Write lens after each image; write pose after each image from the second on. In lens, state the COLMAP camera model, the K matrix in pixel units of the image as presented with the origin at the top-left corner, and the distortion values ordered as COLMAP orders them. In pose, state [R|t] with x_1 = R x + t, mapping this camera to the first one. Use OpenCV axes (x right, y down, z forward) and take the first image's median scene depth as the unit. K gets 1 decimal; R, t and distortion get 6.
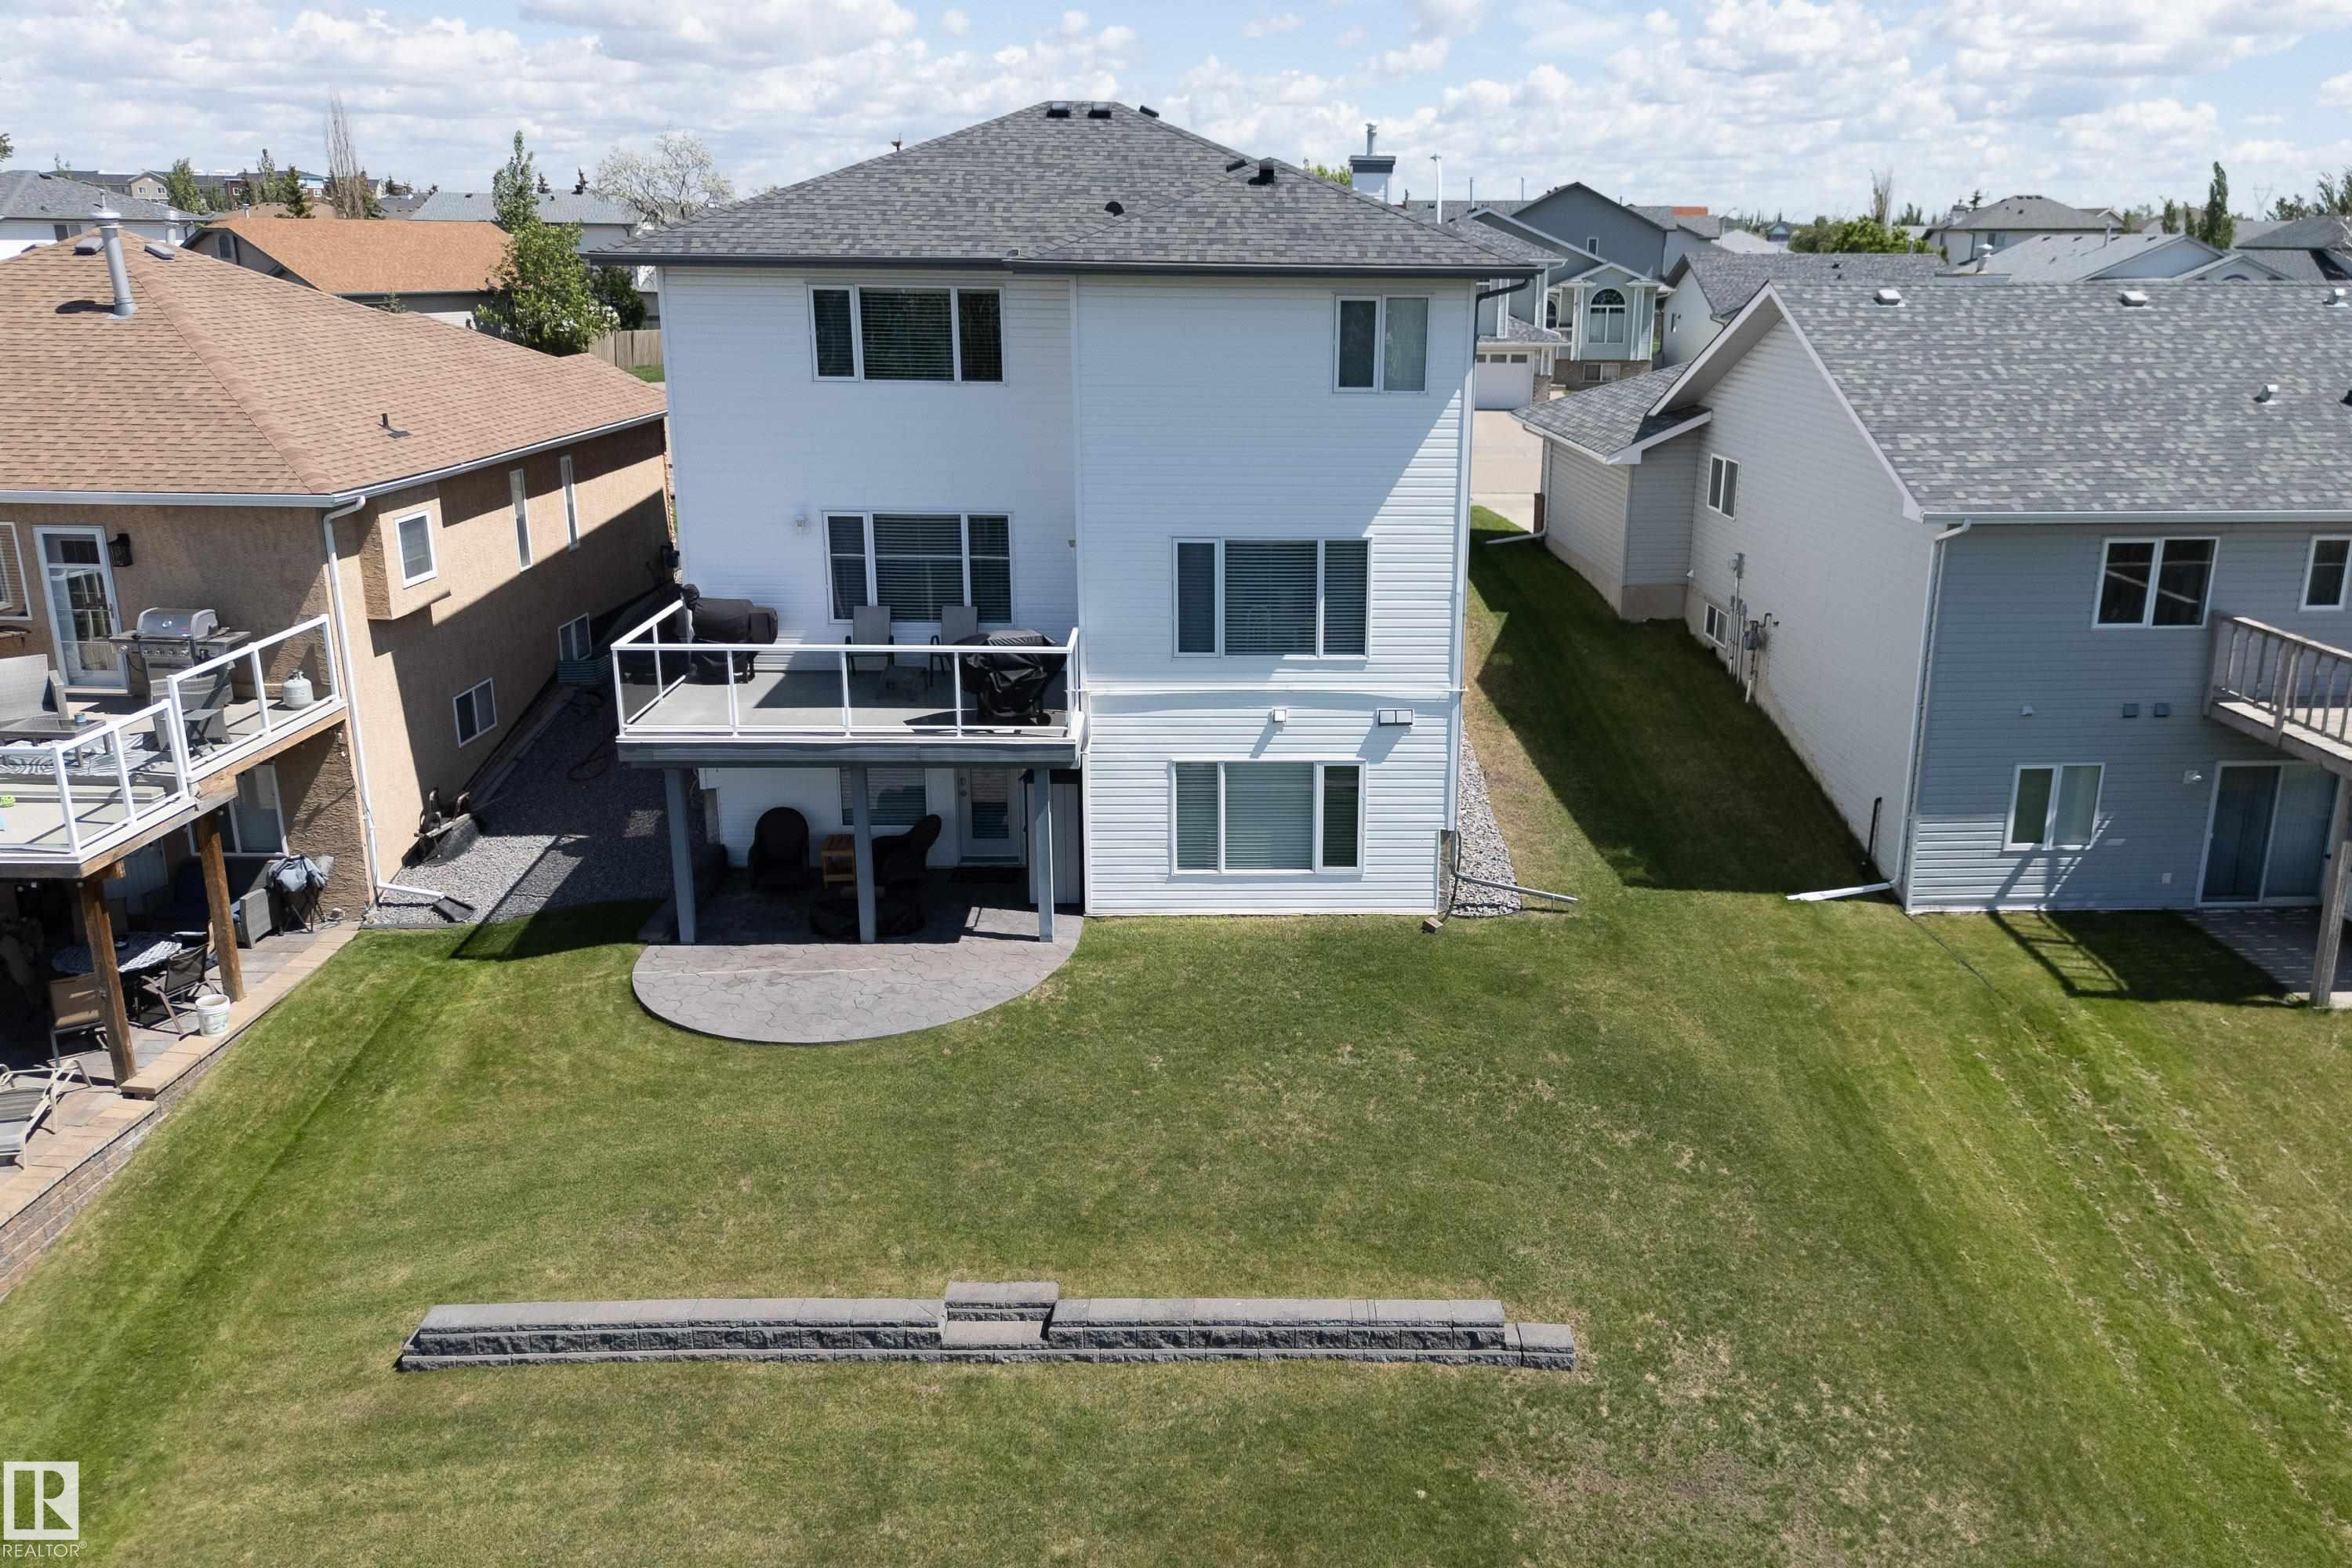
lens RADIAL K [[1664.8, 0, 1244.4], [0, 1664.8, 783.8], [0, 0, 1]] dist [0.063498, -0.066286]
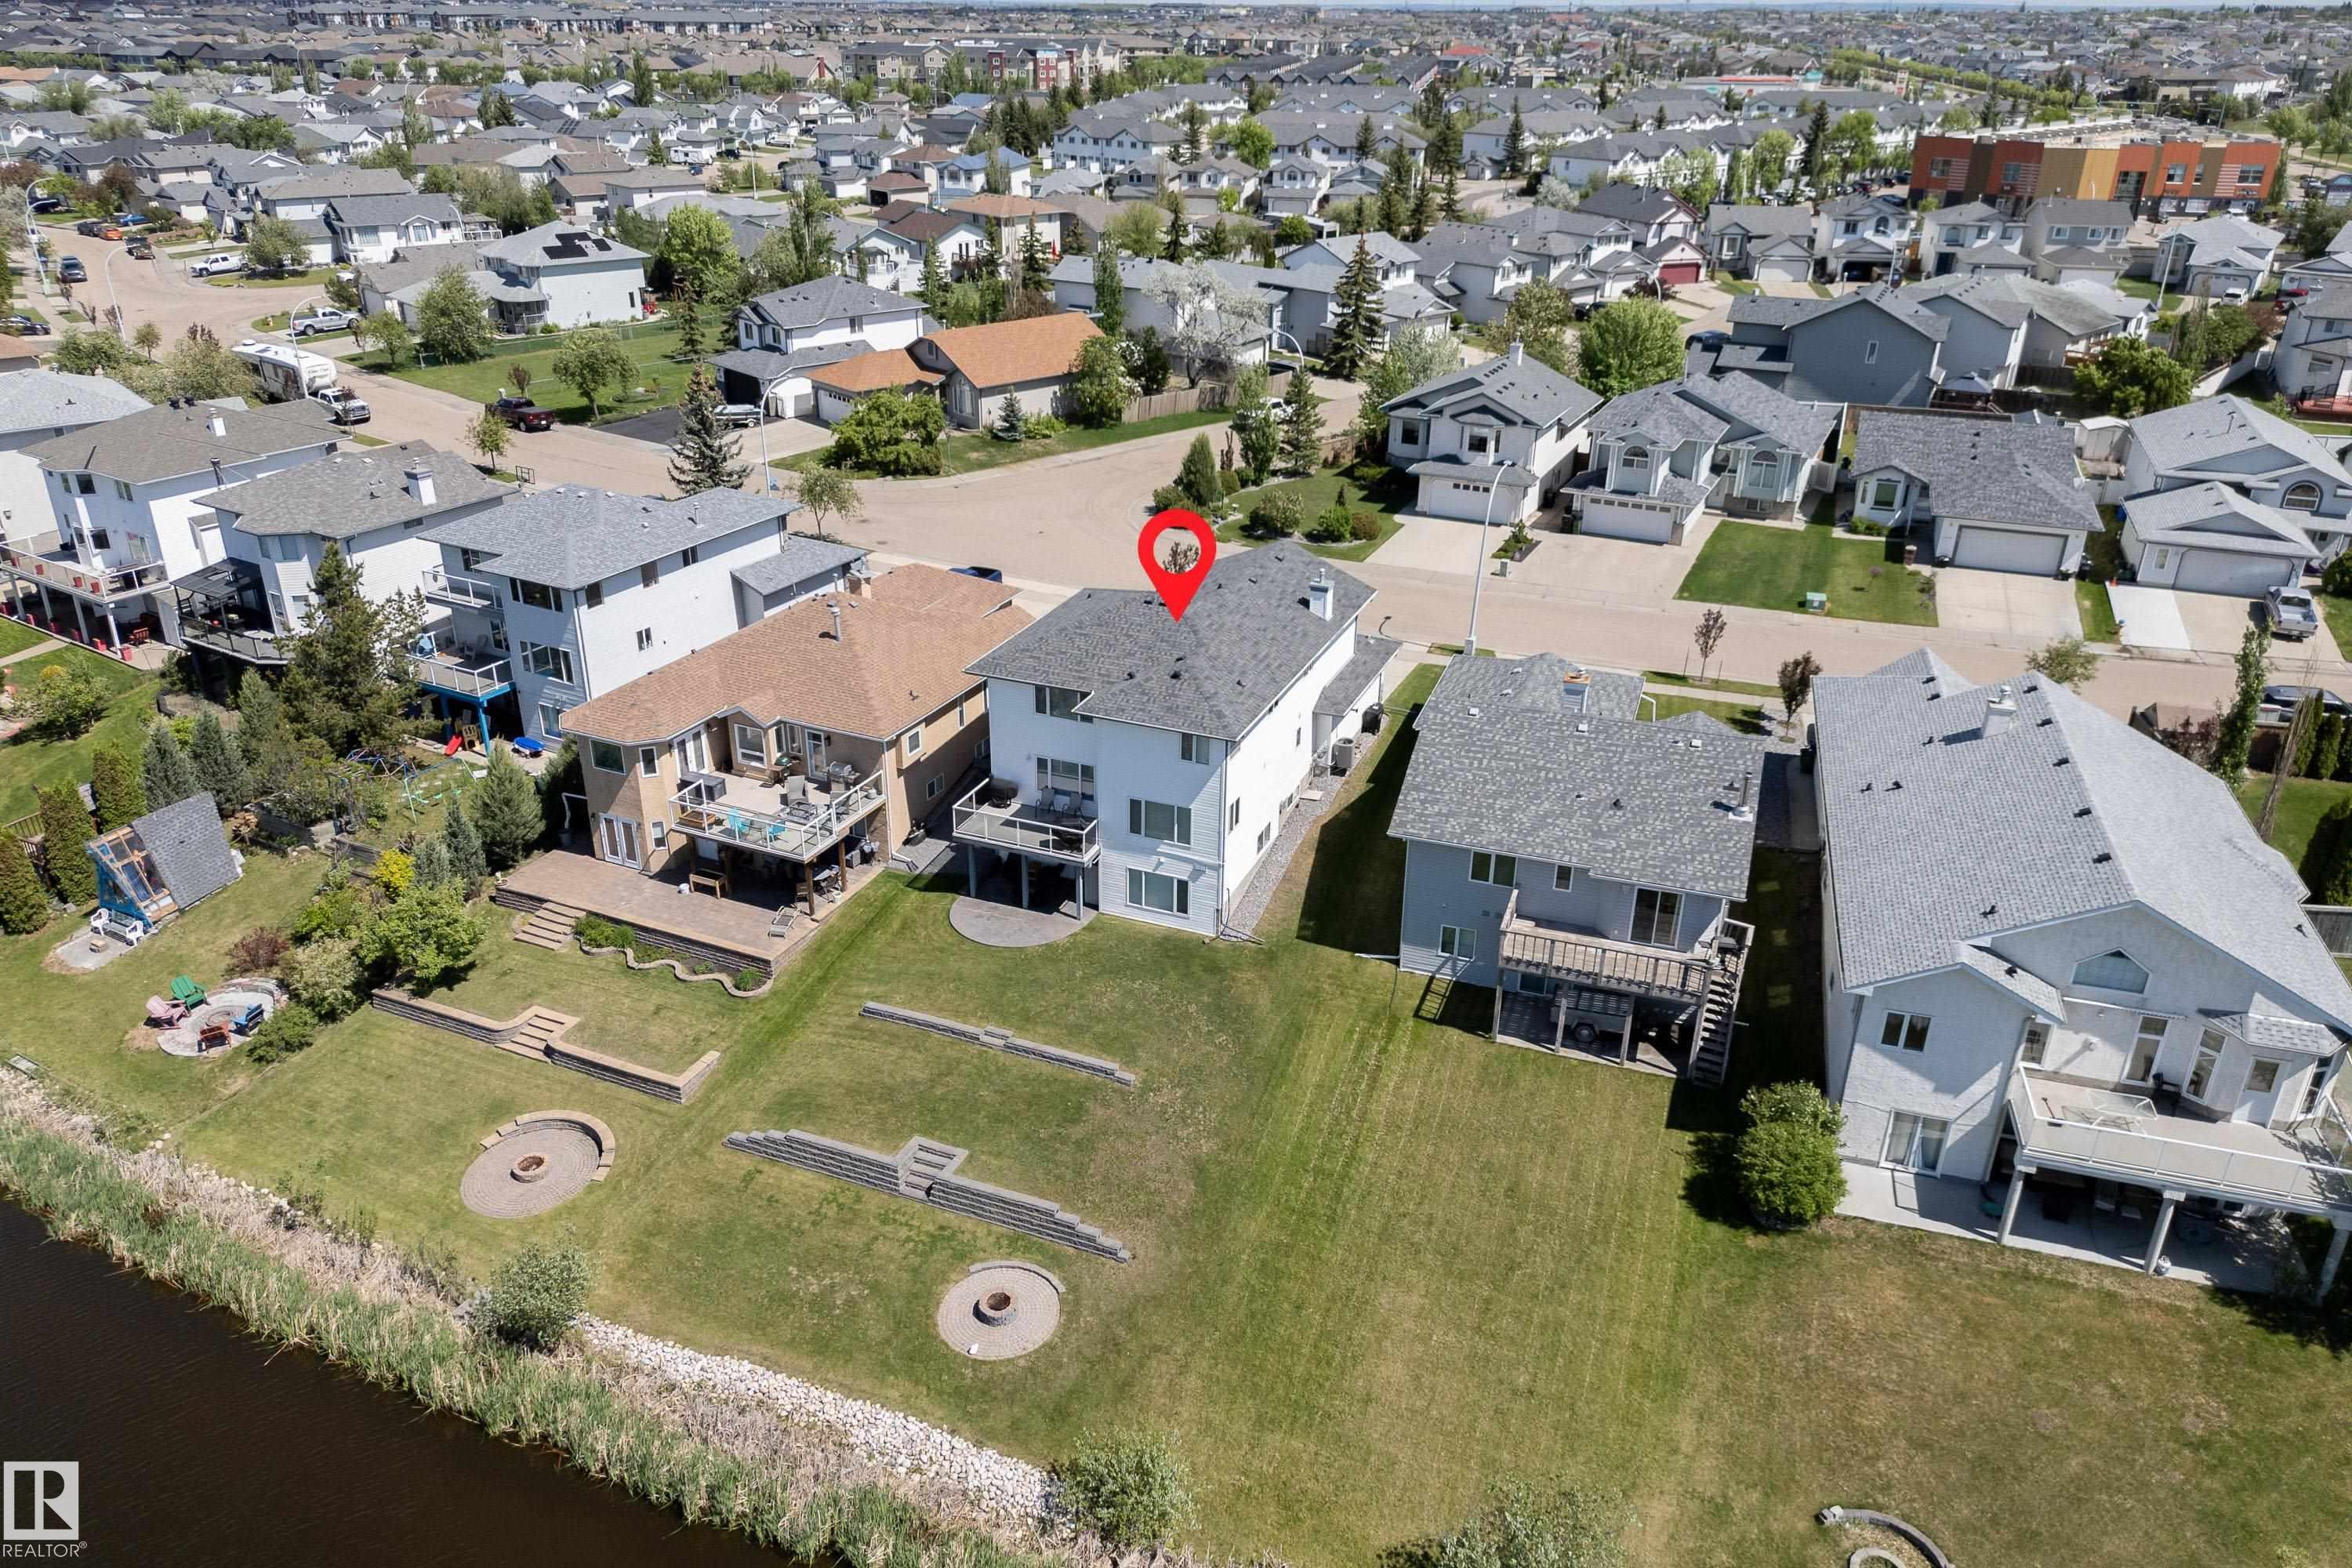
lens RADIAL K [[1567.8, 0, 1234.8], [0, 1567.8, 791.1], [0, 0, 1]] dist [0.077167, -0.069960]
pose [[0.923218, 0.176376, -0.341410, 1.025840], [-0.122863, 0.977292, 0.172642, -0.631411], [0.364107, -0.117439, 0.923923, -1.407877]]
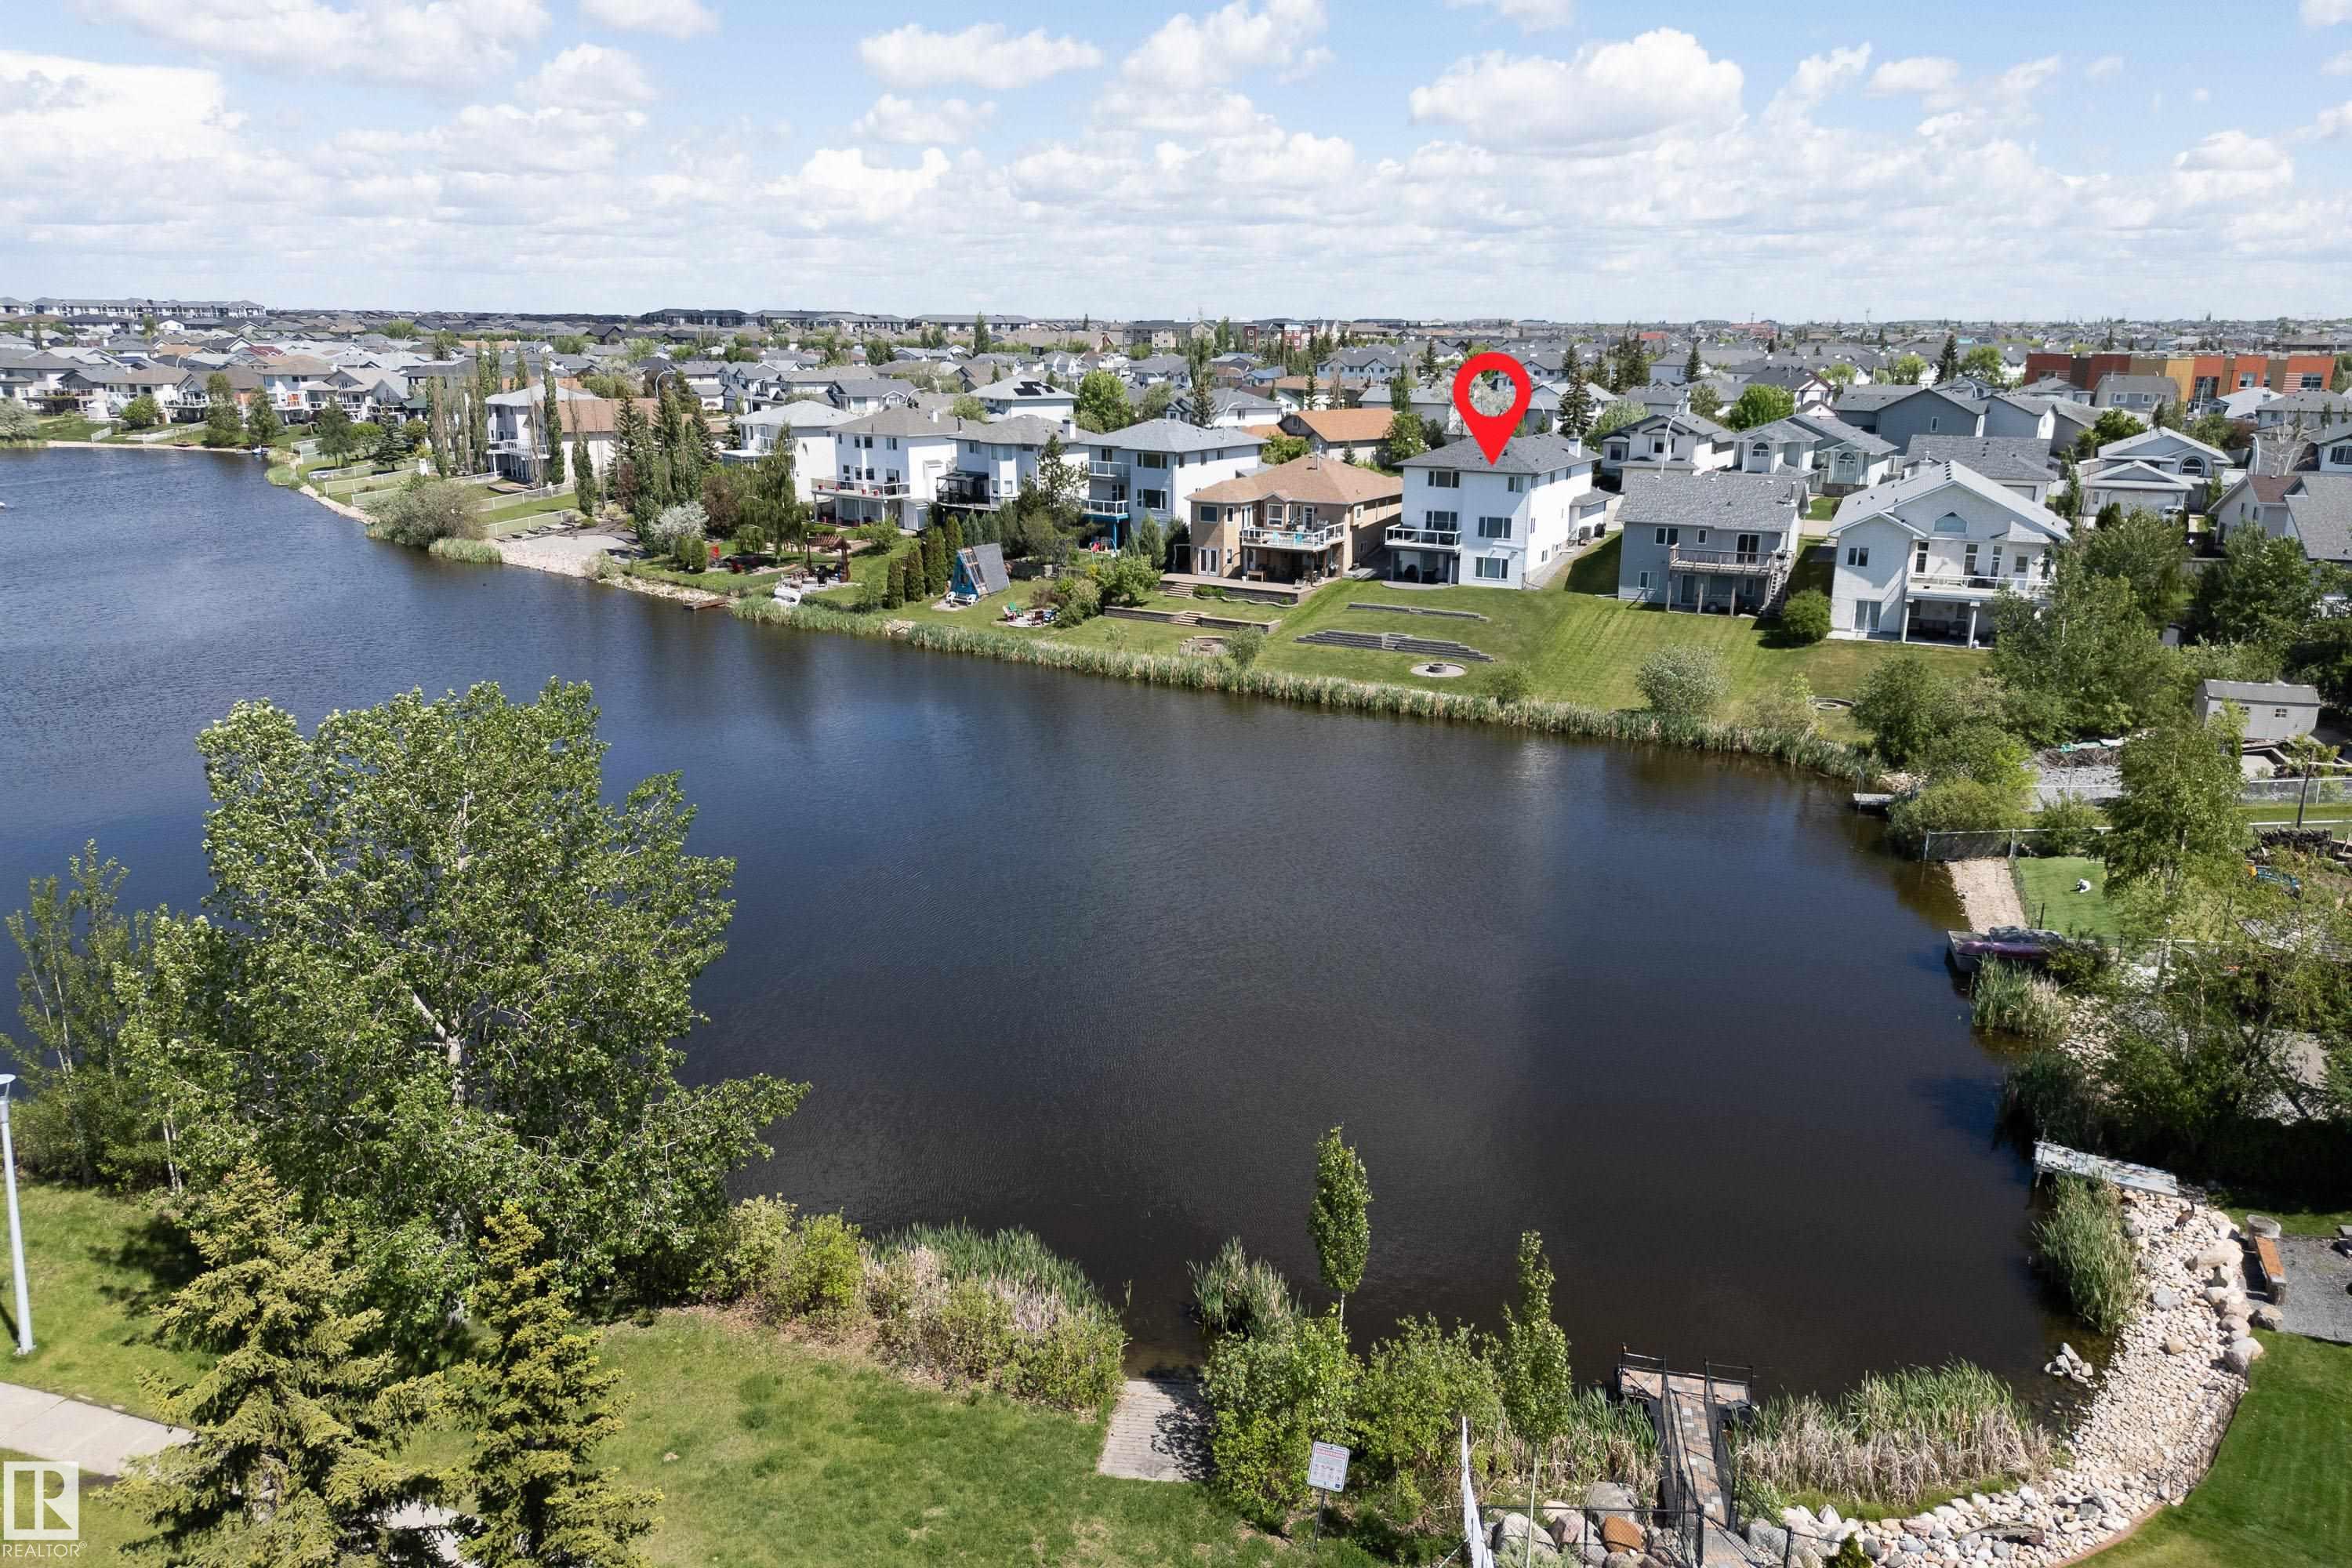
lens RADIAL K [[1664.8, 0, 1244.4], [0, 1664.8, 783.8], [0, 0, 1]] dist [0.063498, -0.066286]
pose [[0.879748, 0.124823, -0.458762, 1.946278], [-0.145878, 0.989246, -0.010583, 0.917704], [0.452507, 0.076234, 0.888496, -4.288090]]
